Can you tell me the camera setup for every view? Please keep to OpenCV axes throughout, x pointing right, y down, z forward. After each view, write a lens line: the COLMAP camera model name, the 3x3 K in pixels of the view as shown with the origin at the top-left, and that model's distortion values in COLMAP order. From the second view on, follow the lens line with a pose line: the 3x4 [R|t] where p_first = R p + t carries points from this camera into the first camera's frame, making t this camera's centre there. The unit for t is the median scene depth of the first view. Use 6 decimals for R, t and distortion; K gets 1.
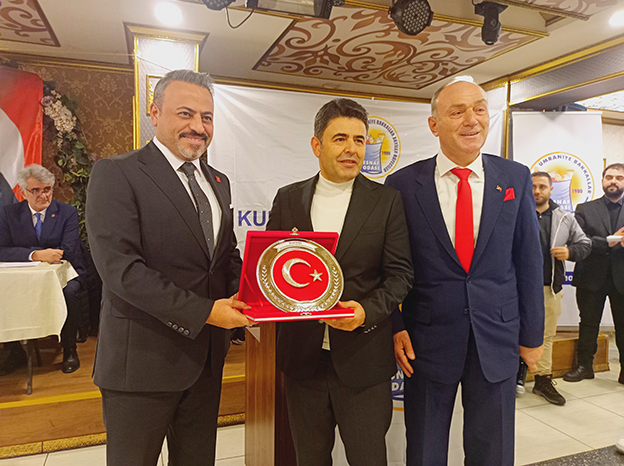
lens RADIAL K [[469.5, 0, 308.7], [0, 469.5, 234.1], [0, 0, 1]] dist [0.047681, -0.055268]
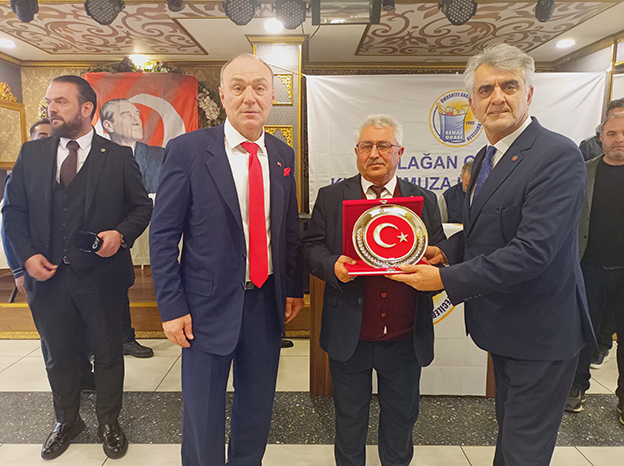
lens RADIAL K [[469.5, 0, 308.7], [0, 469.5, 234.1], [0, 0, 1]] dist [0.047681, -0.055268]
pose [[0.938869, 0.035208, -0.342468, 0.210282], [-0.008149, 0.996751, 0.080132, -0.001037], [0.344177, -0.072443, 0.936106, -0.180949]]
